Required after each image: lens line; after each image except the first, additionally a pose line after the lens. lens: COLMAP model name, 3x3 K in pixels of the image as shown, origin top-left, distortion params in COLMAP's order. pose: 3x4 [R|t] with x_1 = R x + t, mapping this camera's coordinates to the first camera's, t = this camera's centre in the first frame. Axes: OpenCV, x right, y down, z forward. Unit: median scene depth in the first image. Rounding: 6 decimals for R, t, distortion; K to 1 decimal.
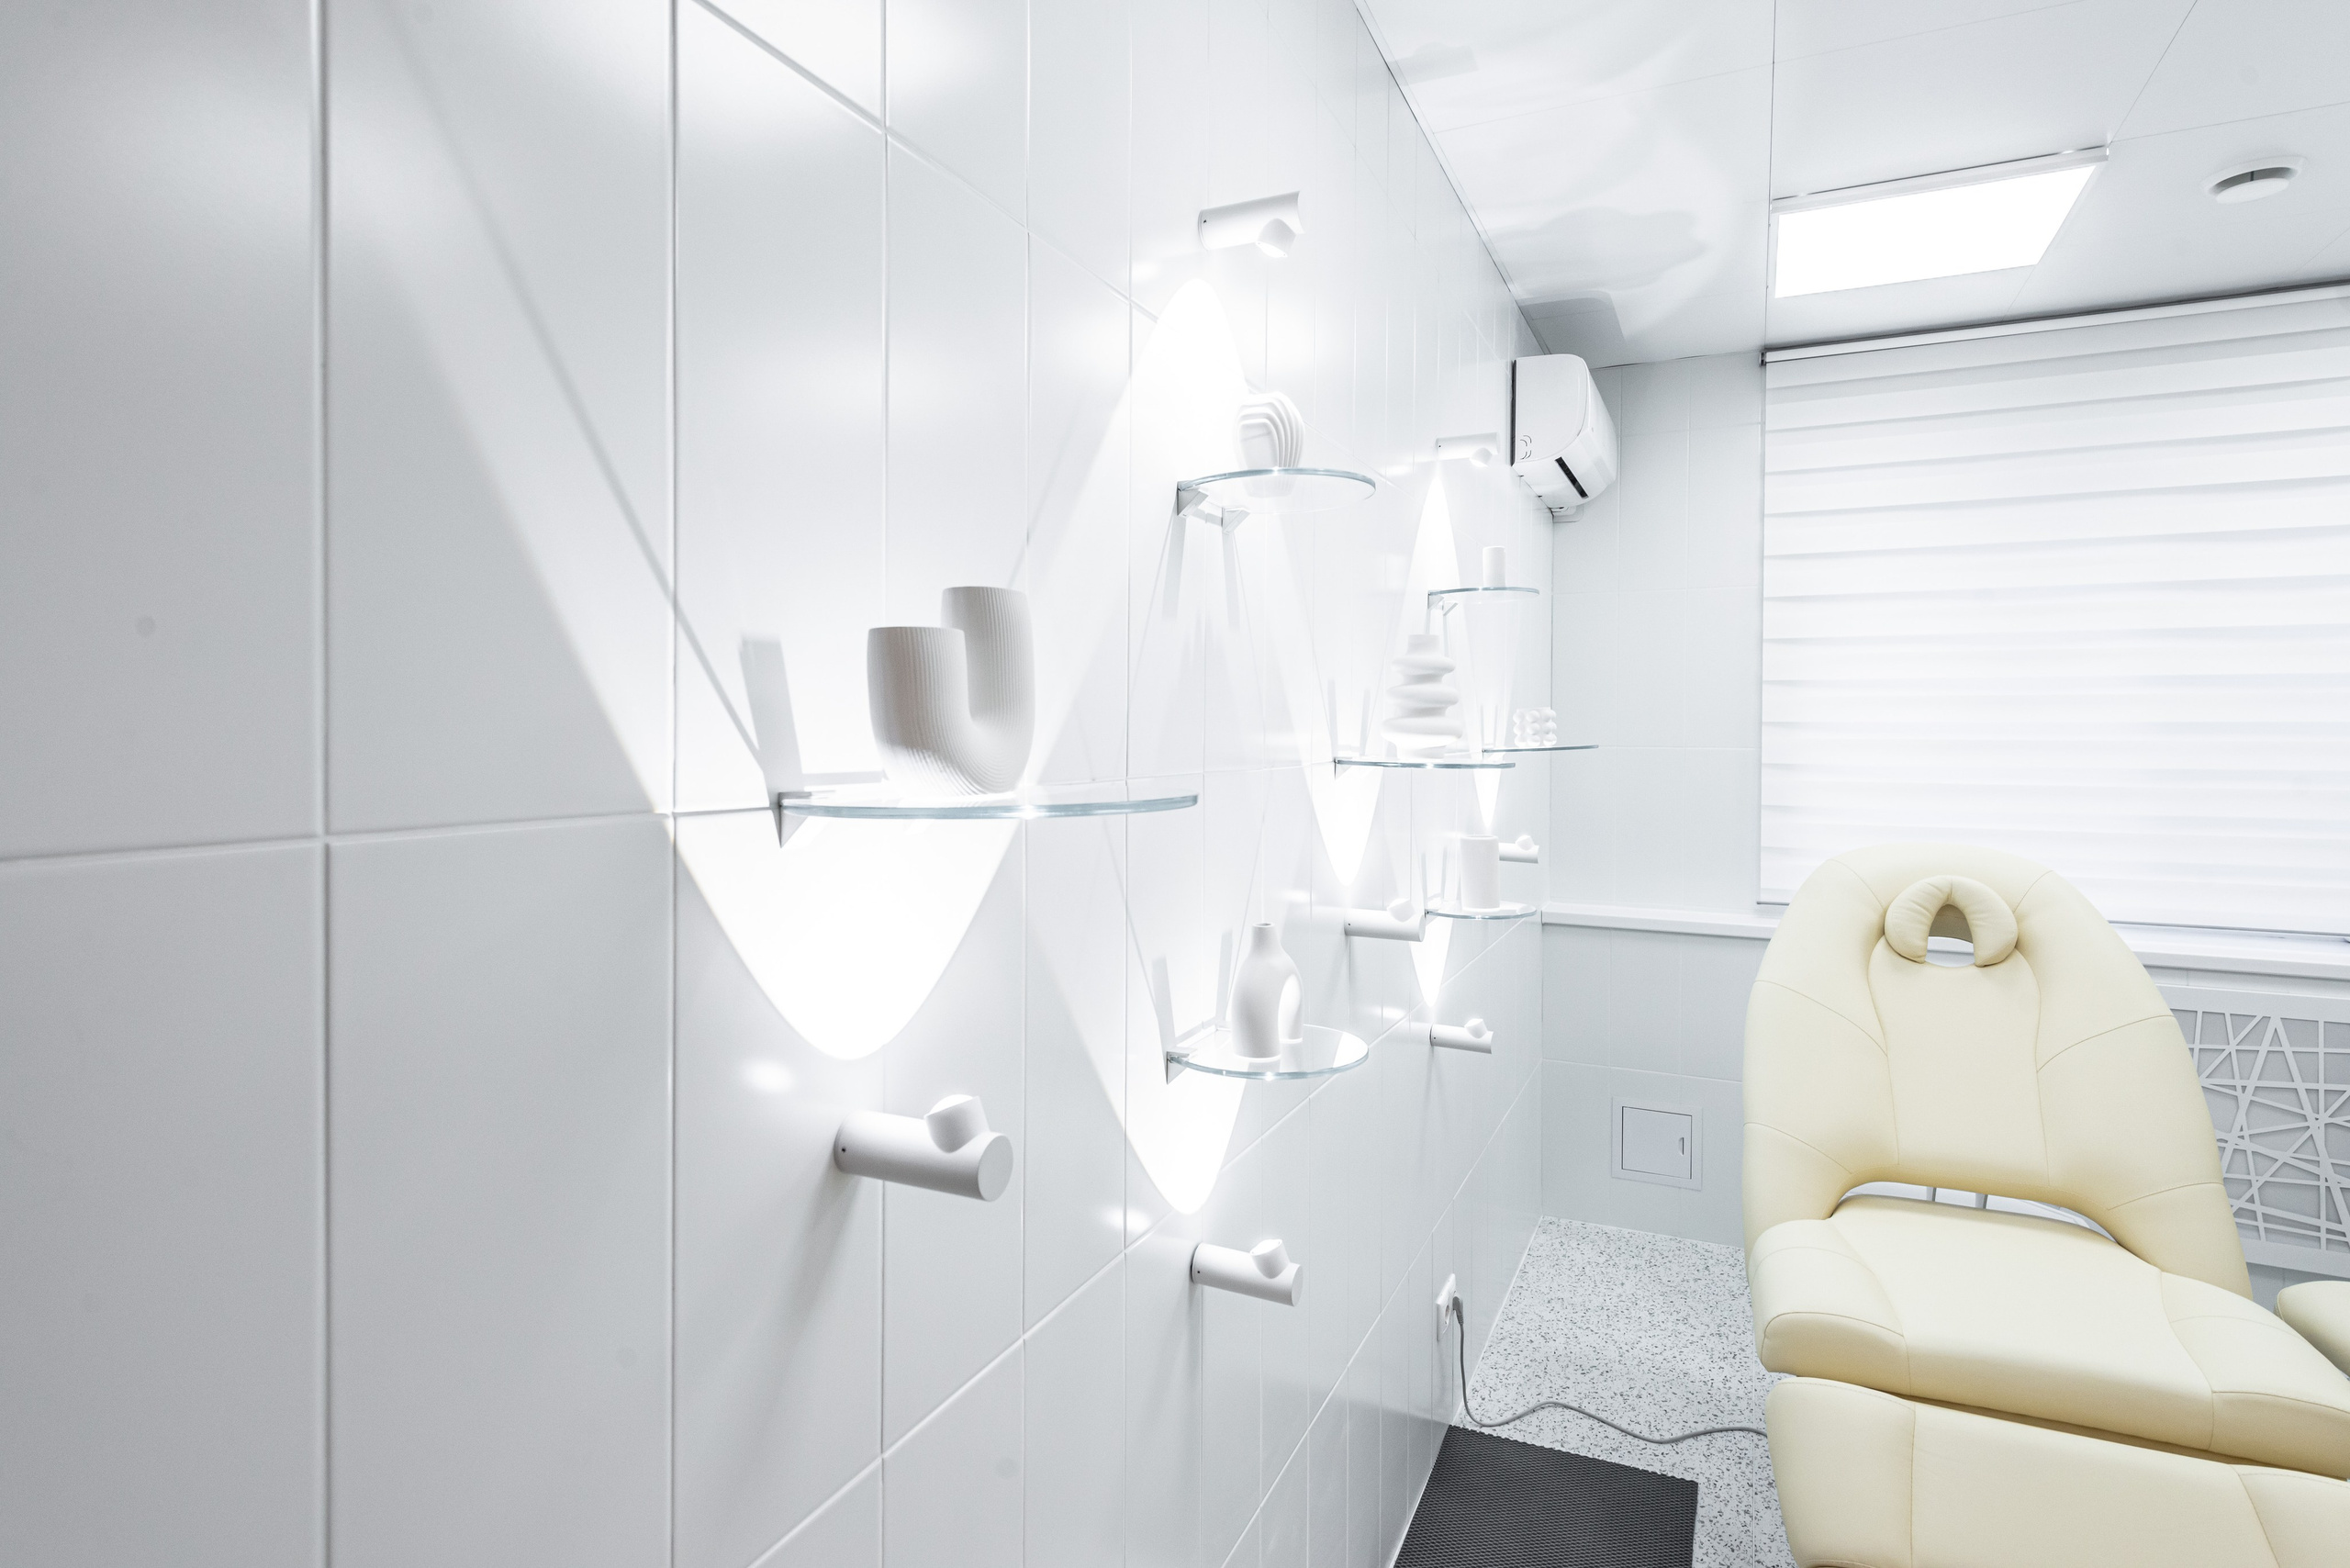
lens RADIAL K [[1248.6, 0, 1160.0], [0, 1248.6, 742.5], [0, 0, 1]] dist [0.007229, -0.000801]
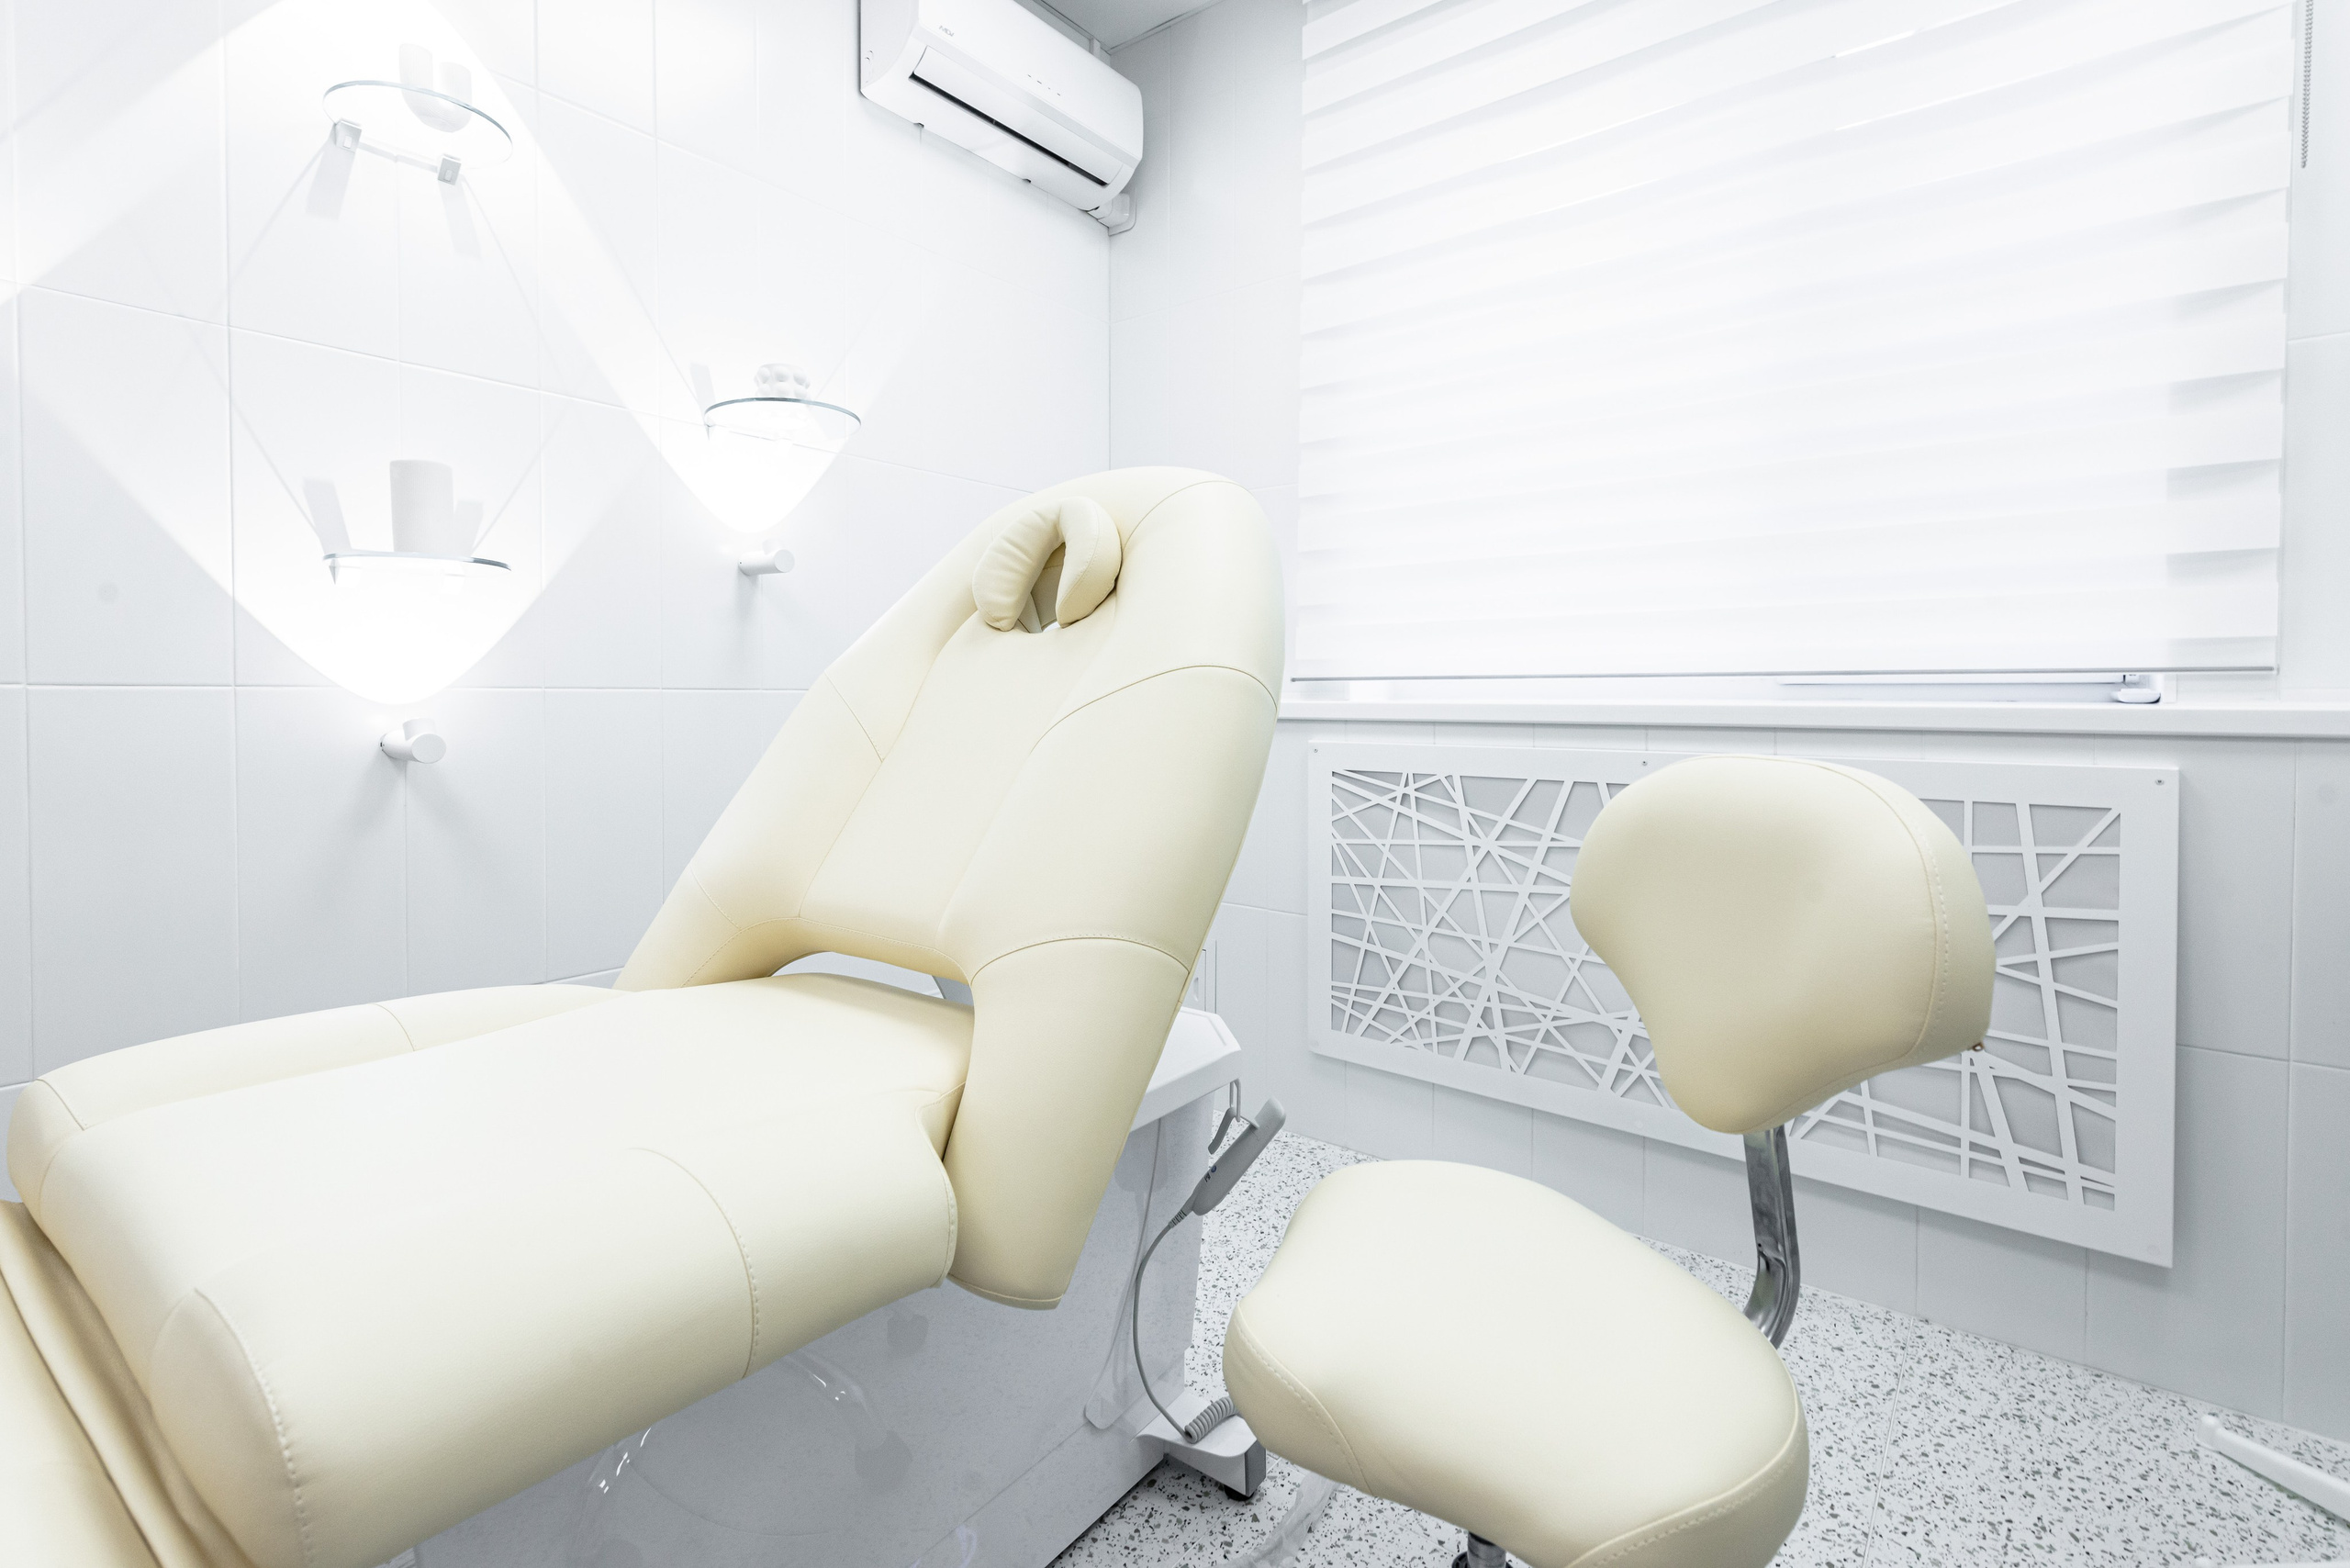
lens RADIAL K [[1132.5, 0, 1115.8], [0, 1132.5, 697.8], [0, 0, 1]] dist [0.014109, -0.003615]
pose [[0.967979, -0.001944, -0.251025, 0.669344], [0.001884, 0.999998, -0.000480, 0.172617], [0.251025, -0.000008, 0.967981, 0.365101]]
